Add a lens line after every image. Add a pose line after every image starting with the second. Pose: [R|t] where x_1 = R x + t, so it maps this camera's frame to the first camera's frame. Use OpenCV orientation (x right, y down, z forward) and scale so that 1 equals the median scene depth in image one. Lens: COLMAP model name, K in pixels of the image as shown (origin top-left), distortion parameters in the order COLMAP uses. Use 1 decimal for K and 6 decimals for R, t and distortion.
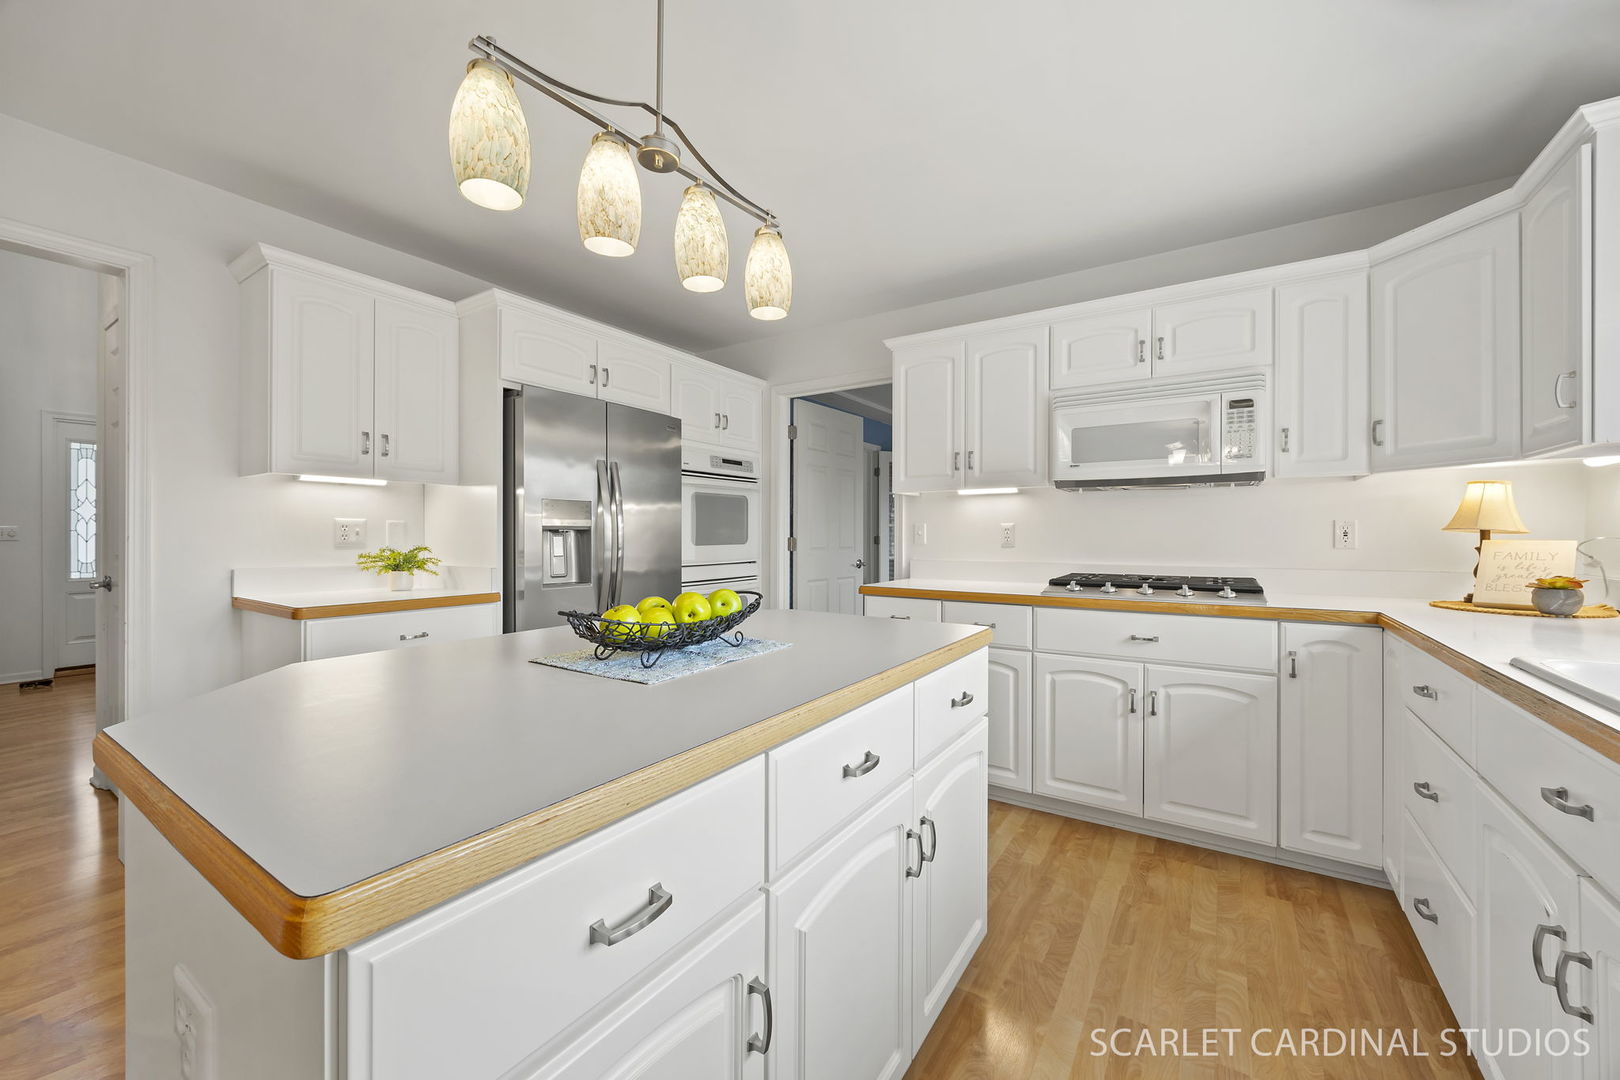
lens RADIAL K [[620.6, 0, 810.0], [0, 620.6, 540.0], [0, 0, 1]] dist [-0.001709, -0.000178]
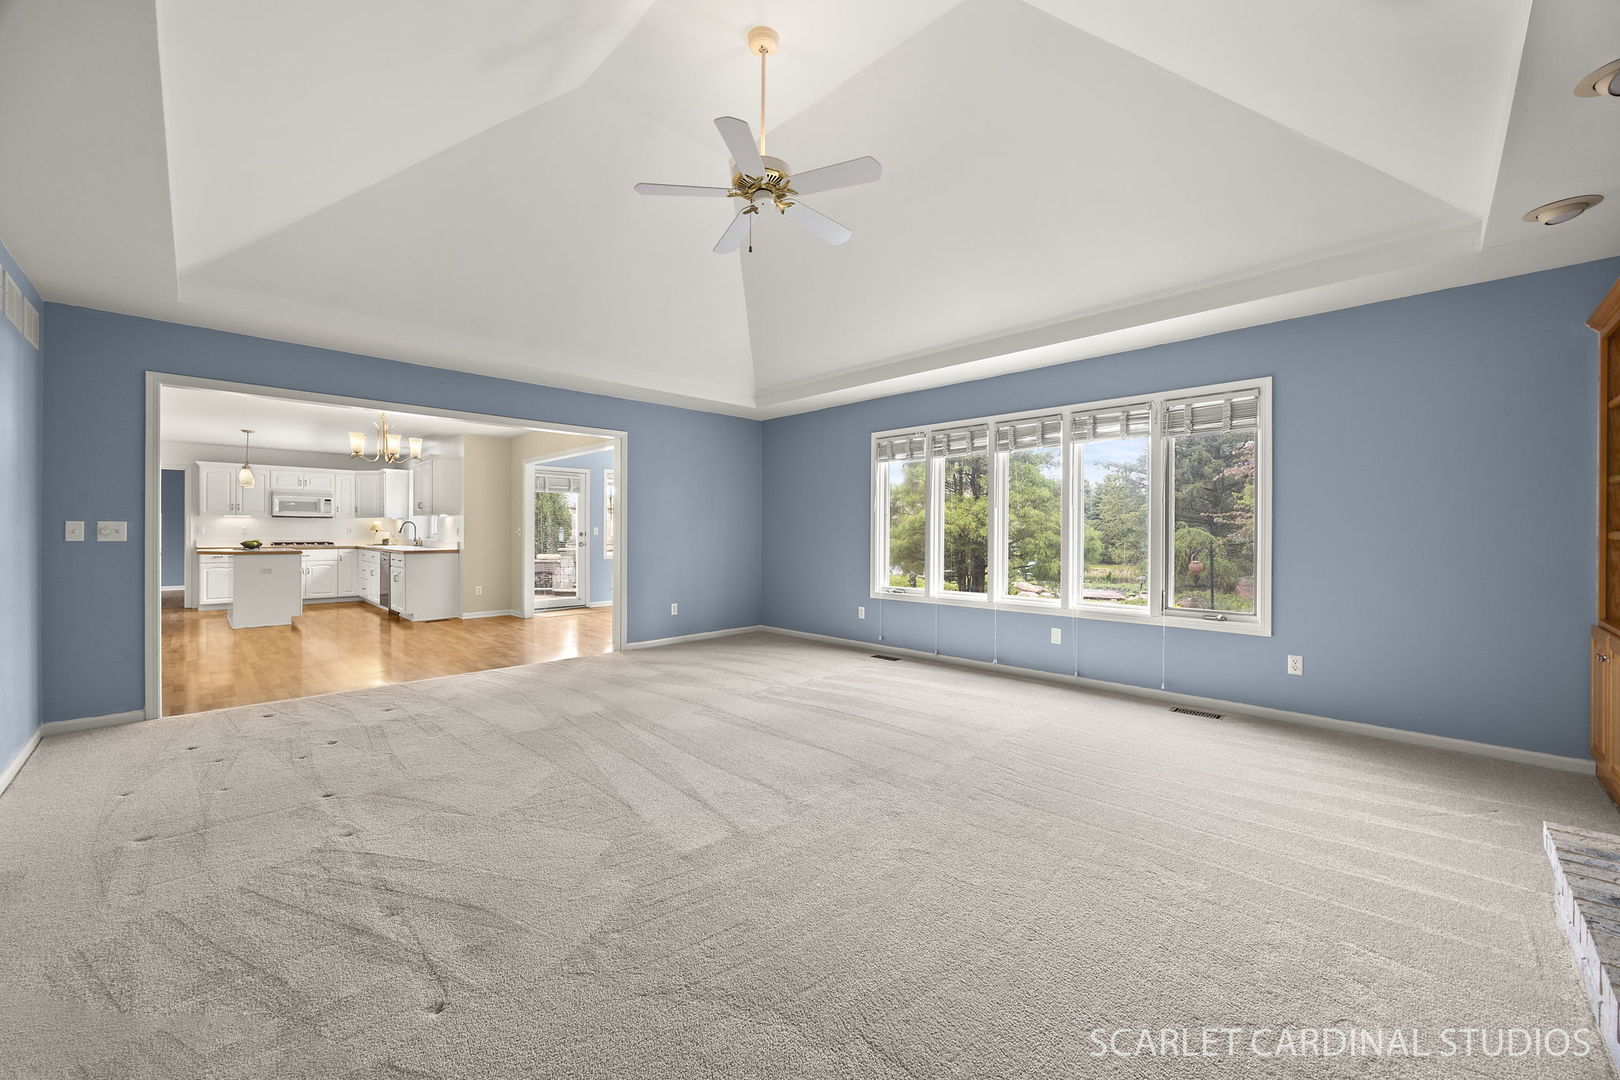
lens RADIAL K [[620.6, 0, 810.0], [0, 620.6, 540.0], [0, 0, 1]] dist [-0.001709, -0.000178]
pose [[0.201340, -0.005022, 0.979509, -2.641712], [0.003701, 0.999984, 0.004367, 0.042635], [-0.979514, 0.002746, 0.201355, -2.915132]]
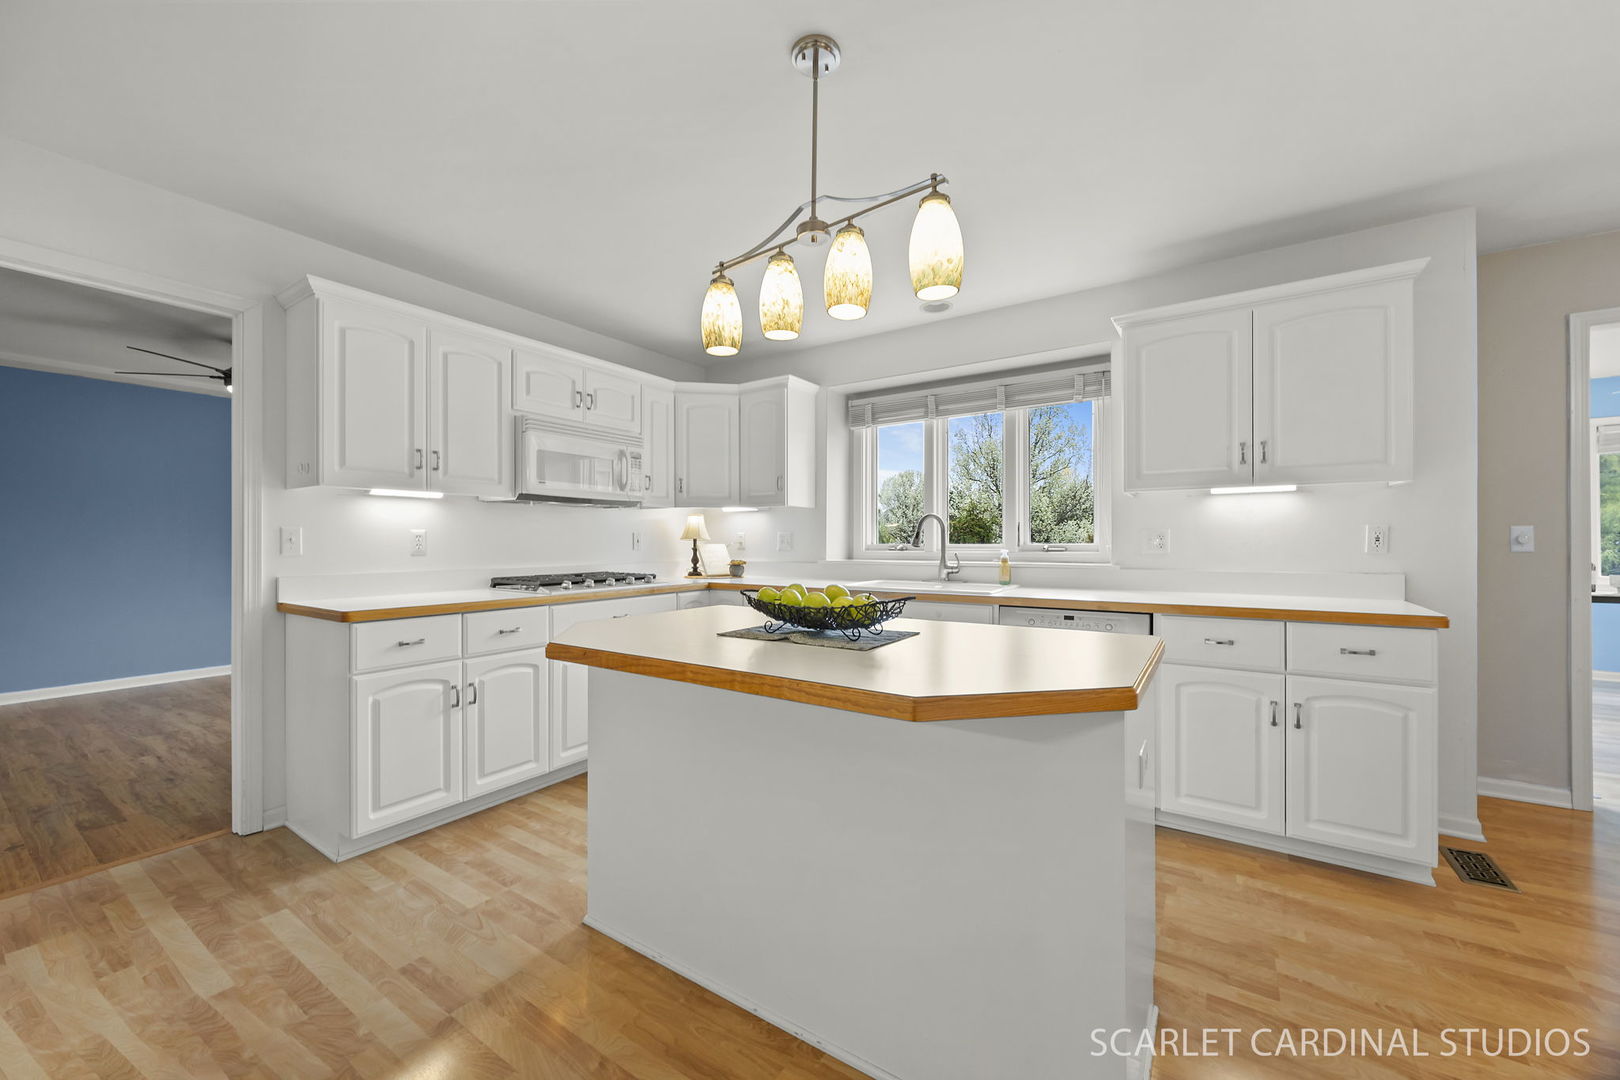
lens RADIAL K [[620.6, 0, 810.0], [0, 620.6, 540.0], [0, 0, 1]] dist [-0.001709, -0.000178]
pose [[0.000939, 0.002577, 0.999996, -0.772914], [0.006849, 0.999973, -0.002583, -0.005511], [-0.999976, 0.006852, 0.000921, 0.534042]]
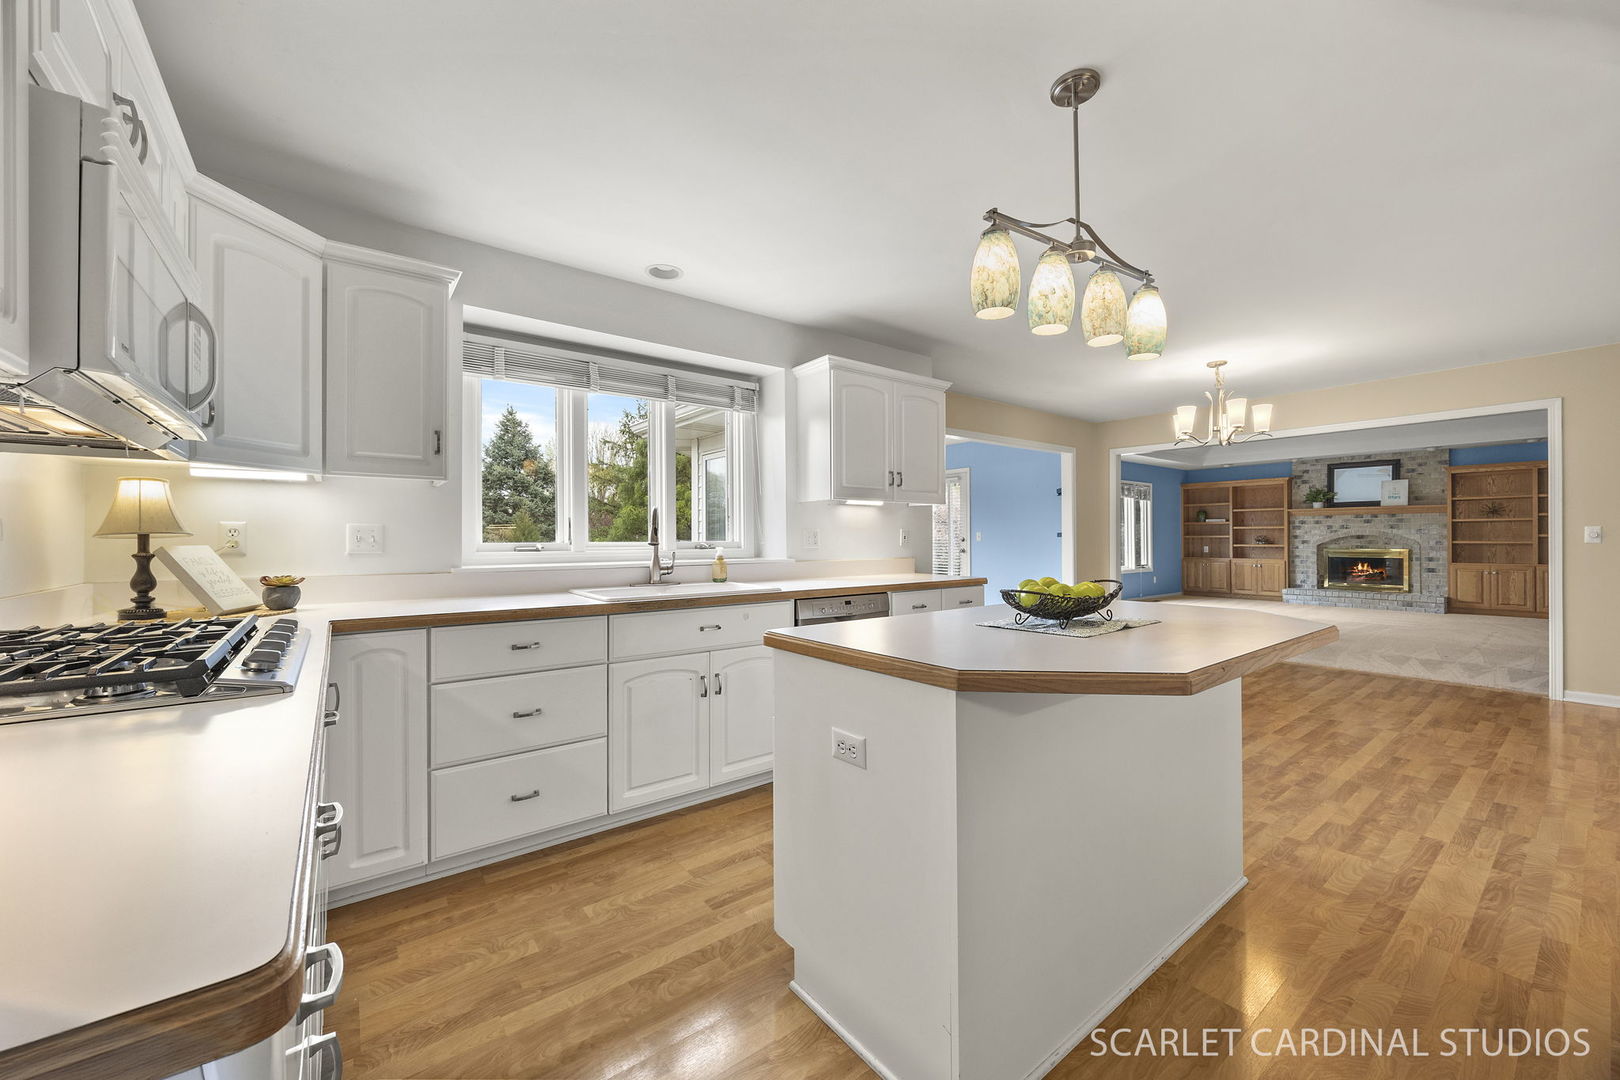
lens RADIAL K [[620.6, 0, 810.0], [0, 620.6, 540.0], [0, 0, 1]] dist [-0.001709, -0.000178]
pose [[-0.943094, 0.000095, 0.332527, -0.071997], [0.003080, 0.999960, 0.008450, -0.011169], [-0.332513, 0.008993, -0.943056, 1.286632]]
